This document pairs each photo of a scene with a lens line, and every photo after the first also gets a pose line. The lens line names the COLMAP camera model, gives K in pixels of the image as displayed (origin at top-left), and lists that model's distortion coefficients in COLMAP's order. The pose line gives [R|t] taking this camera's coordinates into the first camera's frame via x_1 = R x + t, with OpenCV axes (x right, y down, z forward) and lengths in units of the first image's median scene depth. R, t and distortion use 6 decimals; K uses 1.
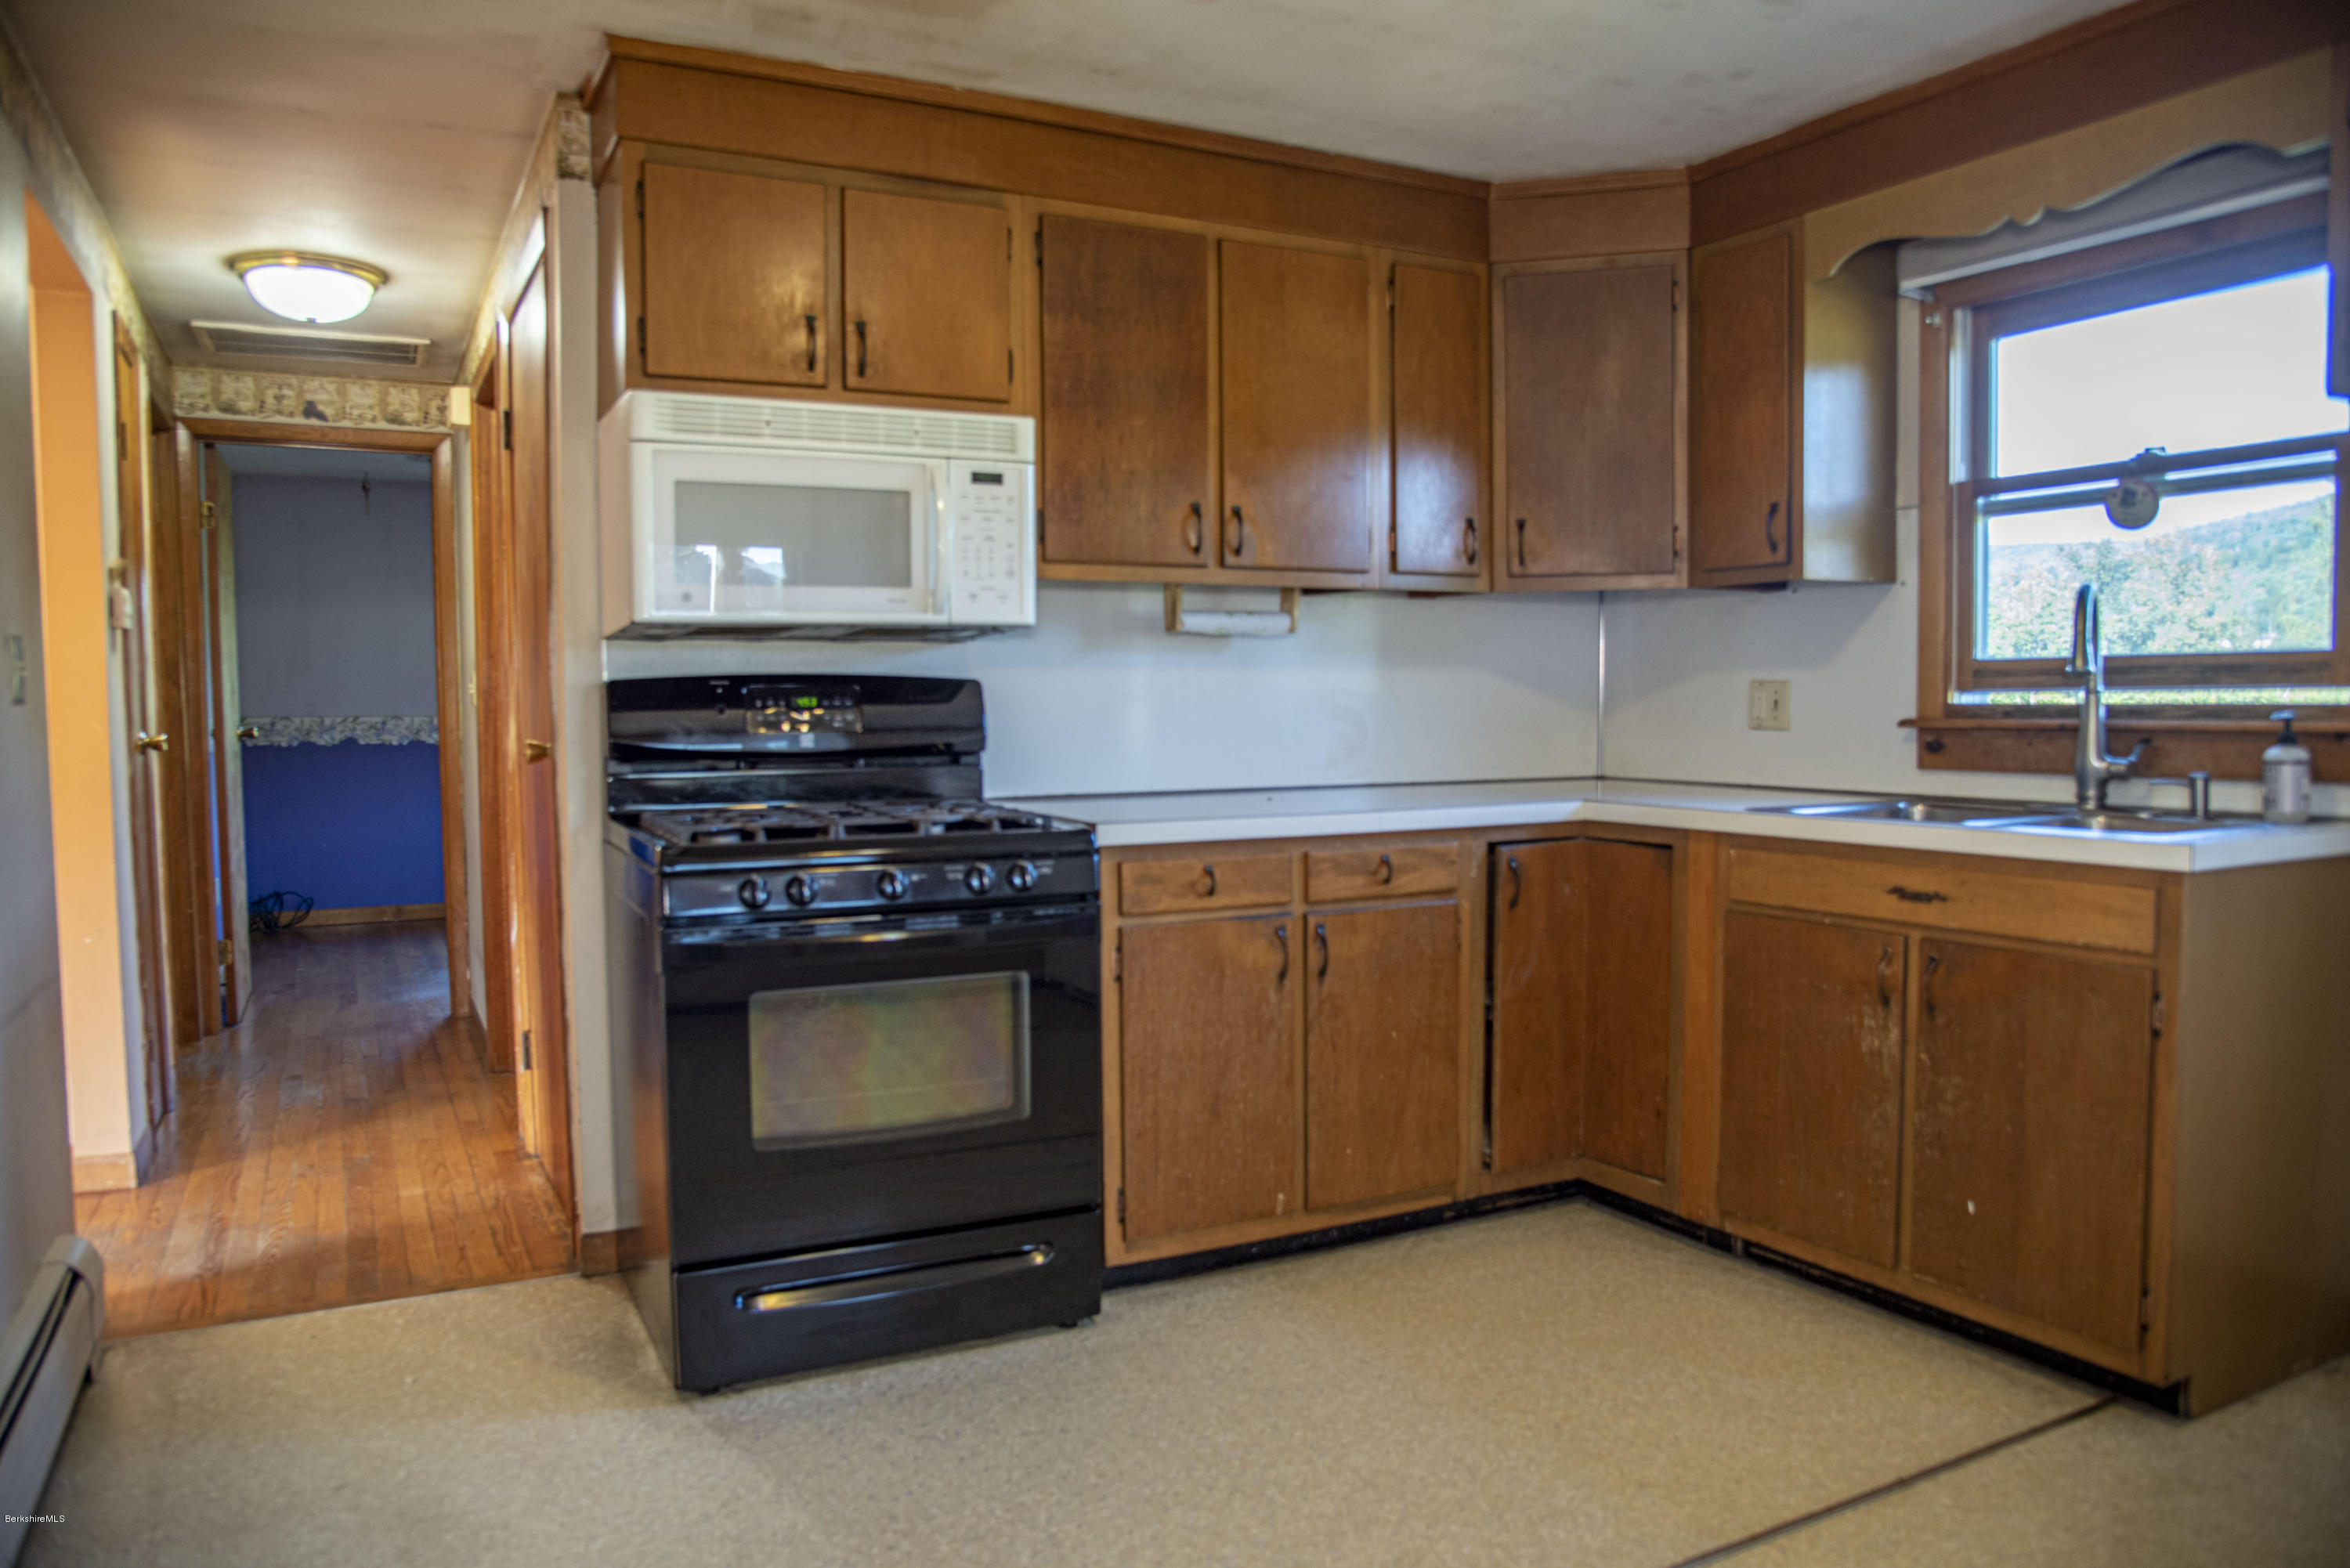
lens RADIAL K [[1665.7, 0, 1176.0], [0, 1665.7, 789.7], [0, 0, 1]] dist [-0.066776, 0.013602]
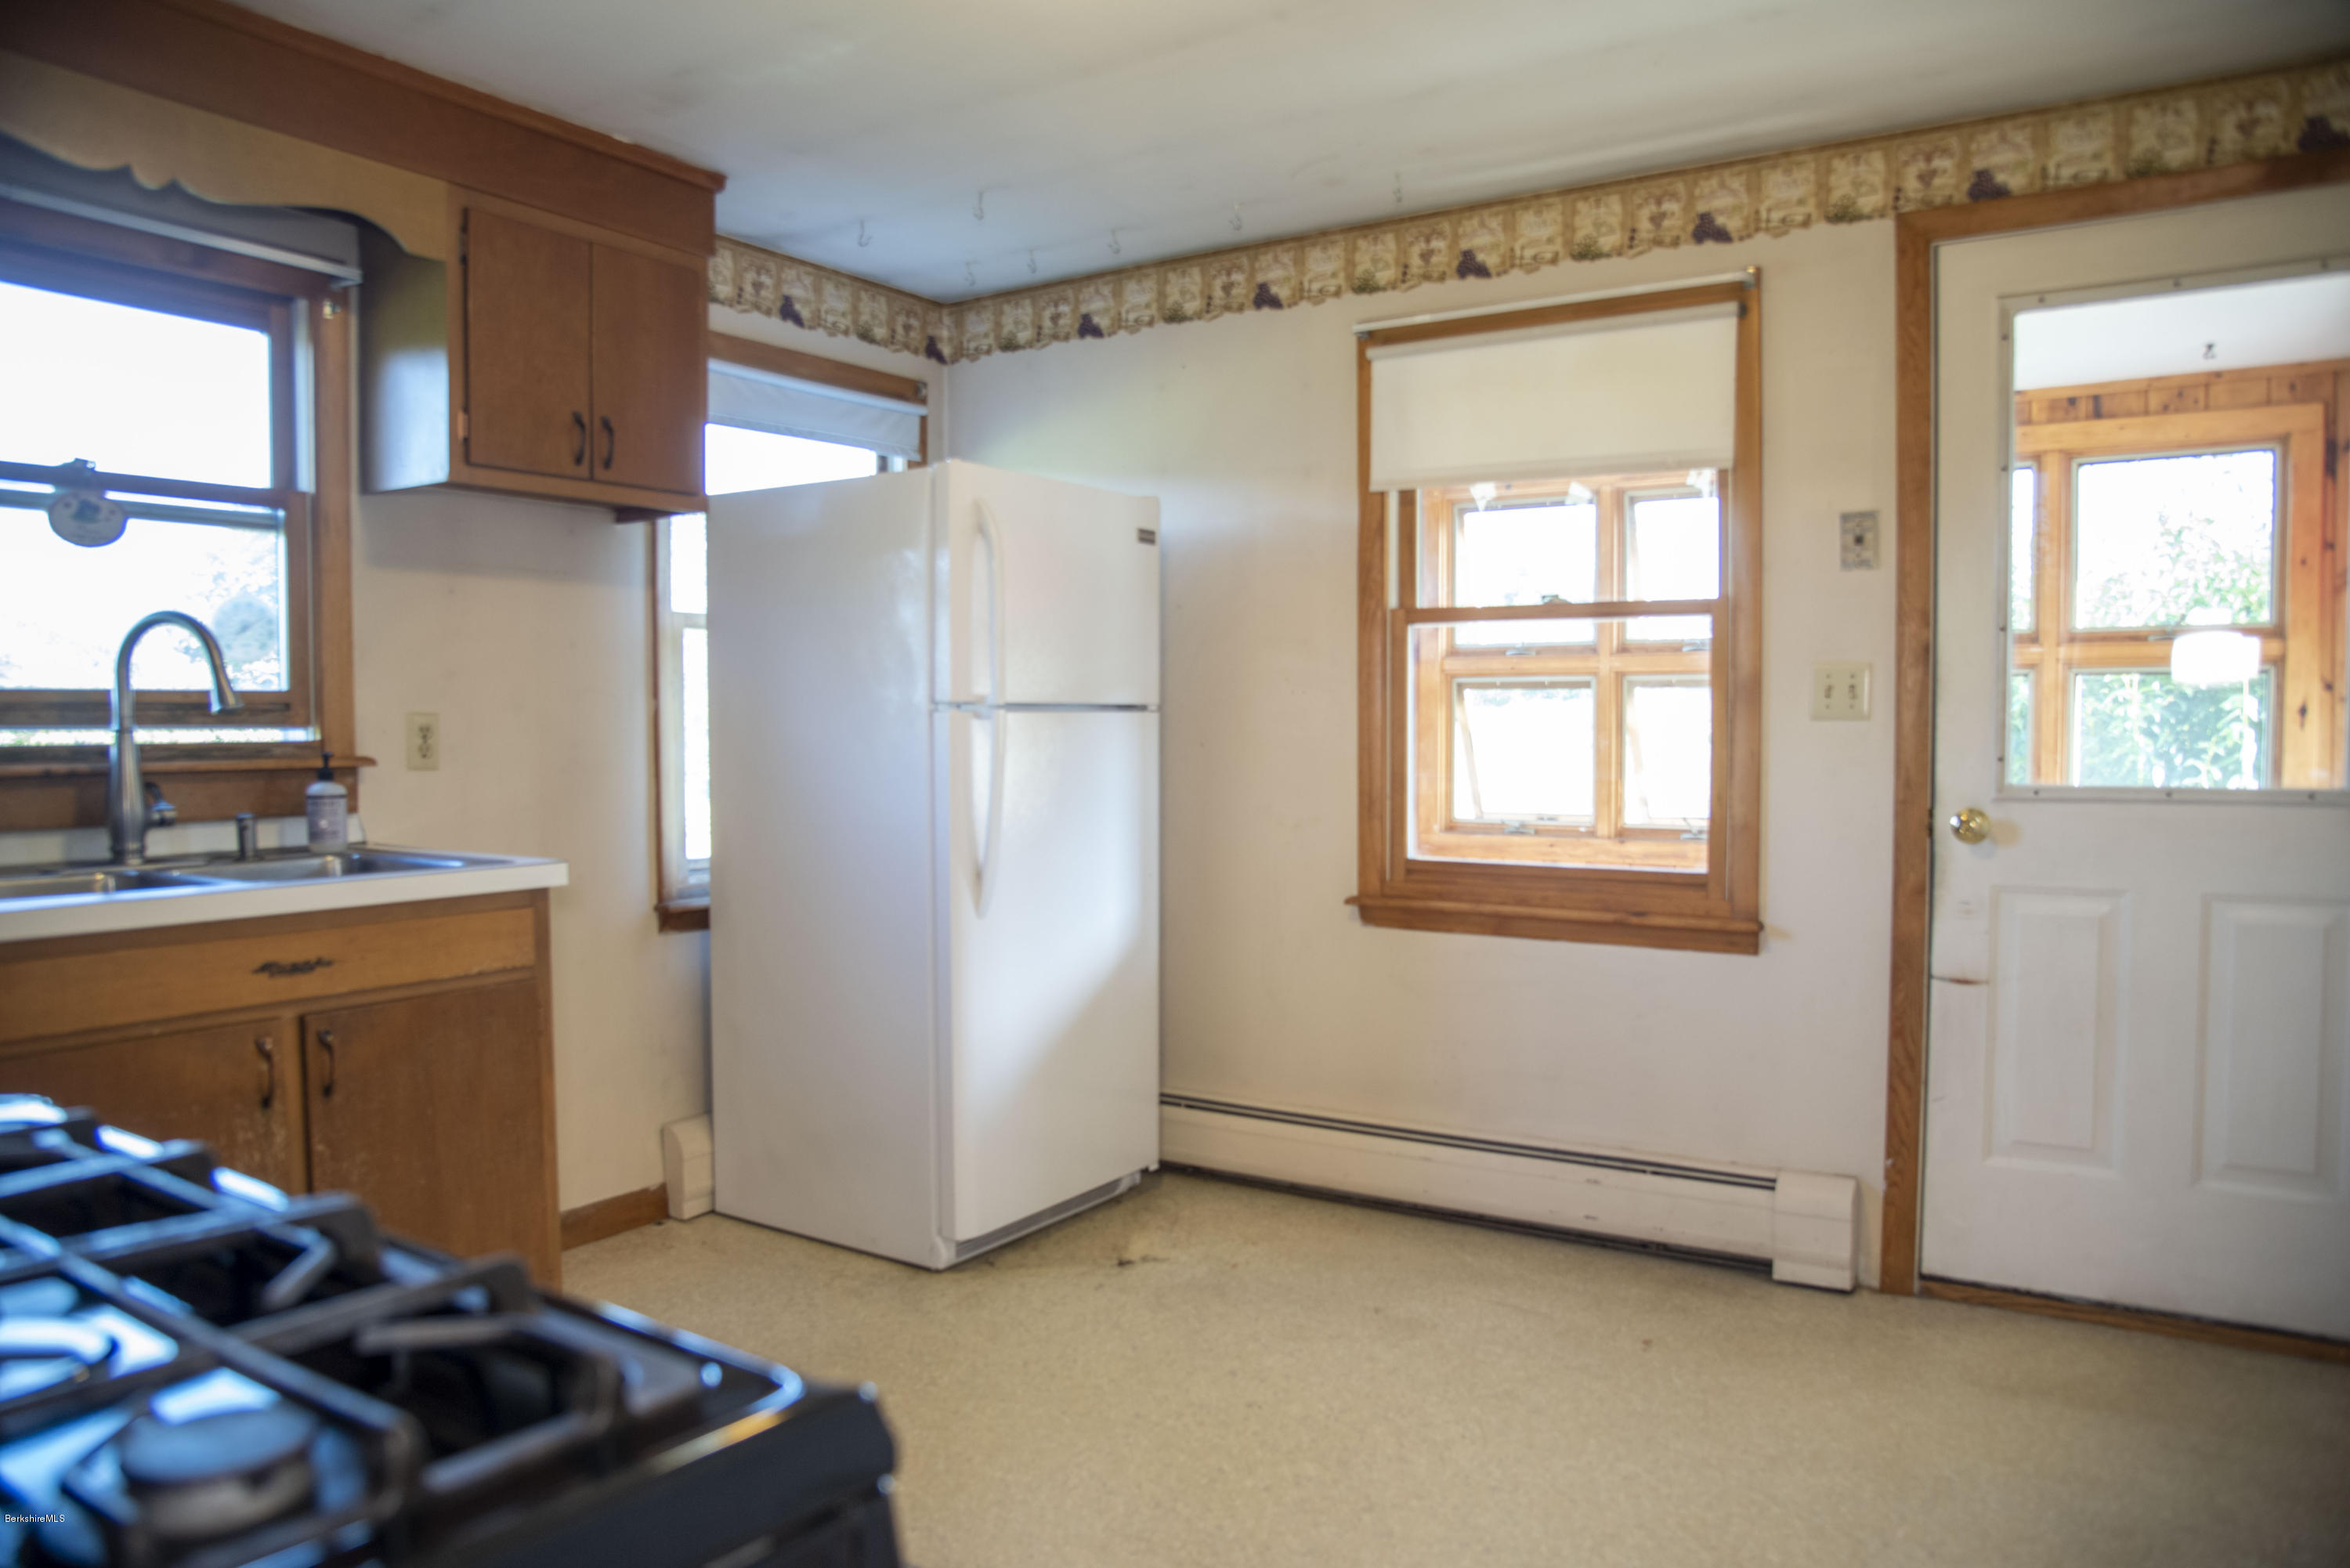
lens RADIAL K [[1665.7, 0, 1157.0], [0, 1665.7, 785.8], [0, 0, 1]] dist [-0.066776, 0.013602]
pose [[-0.497210, -0.024650, 0.867280, -0.503466], [0.049633, 0.997151, 0.056796, -0.055334], [-0.866210, 0.071285, -0.494570, 1.007222]]
